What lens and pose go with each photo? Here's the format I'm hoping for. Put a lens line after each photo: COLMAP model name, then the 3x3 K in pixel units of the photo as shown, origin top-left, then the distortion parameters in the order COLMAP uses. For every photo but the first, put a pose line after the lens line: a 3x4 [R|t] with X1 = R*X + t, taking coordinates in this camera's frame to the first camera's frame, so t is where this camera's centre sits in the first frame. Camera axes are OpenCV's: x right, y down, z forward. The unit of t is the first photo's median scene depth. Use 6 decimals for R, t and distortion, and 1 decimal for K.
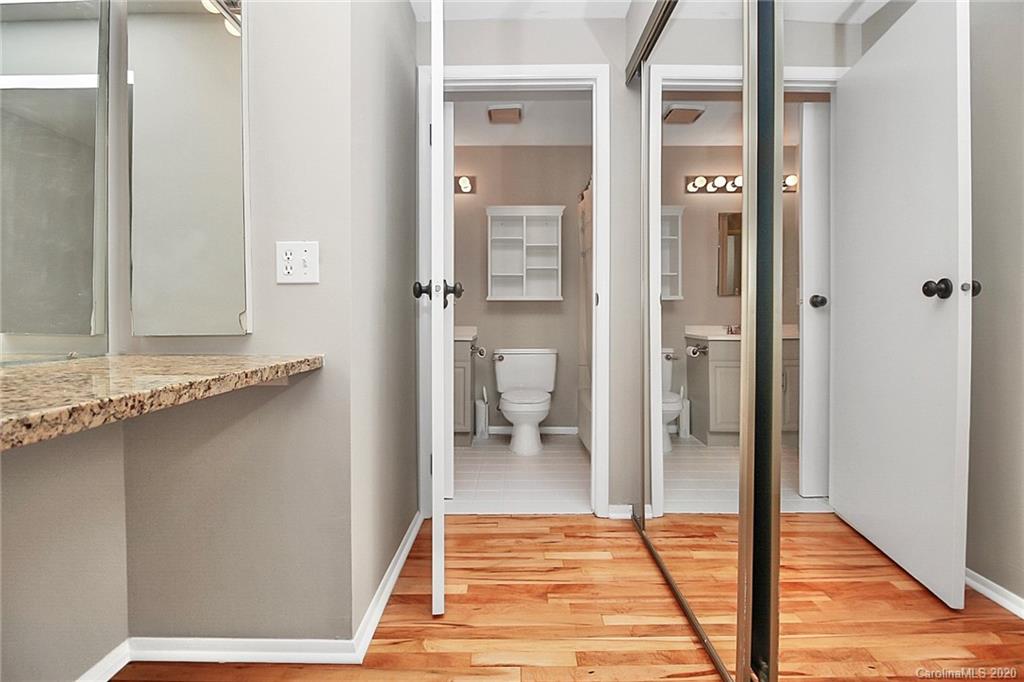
lens RADIAL K [[486.0, 0, 511.3], [0, 486.0, 332.4], [0, 0, 1]] dist [0.000242, -0.012150]
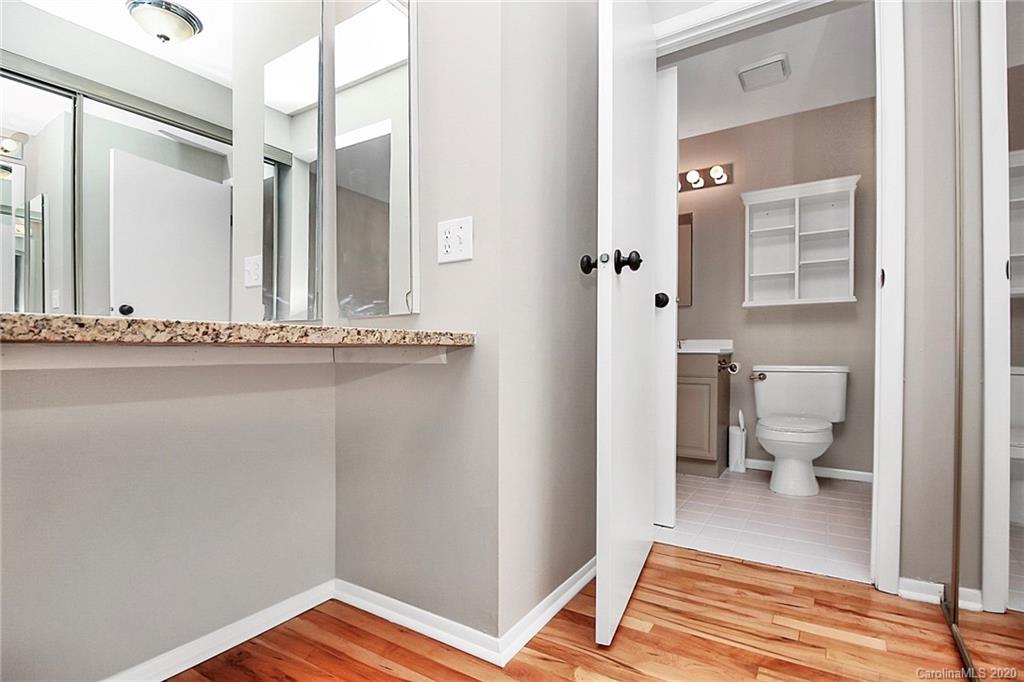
lens RADIAL K [[486.0, 0, 505.3], [0, 486.0, 366.9], [0, 0, 1]] dist [0.000242, -0.012150]
pose [[0.836109, 0.006949, -0.548519, 0.151249], [-0.007115, 0.999973, 0.001823, 0.088276], [0.548517, 0.002378, 0.836136, 0.180601]]
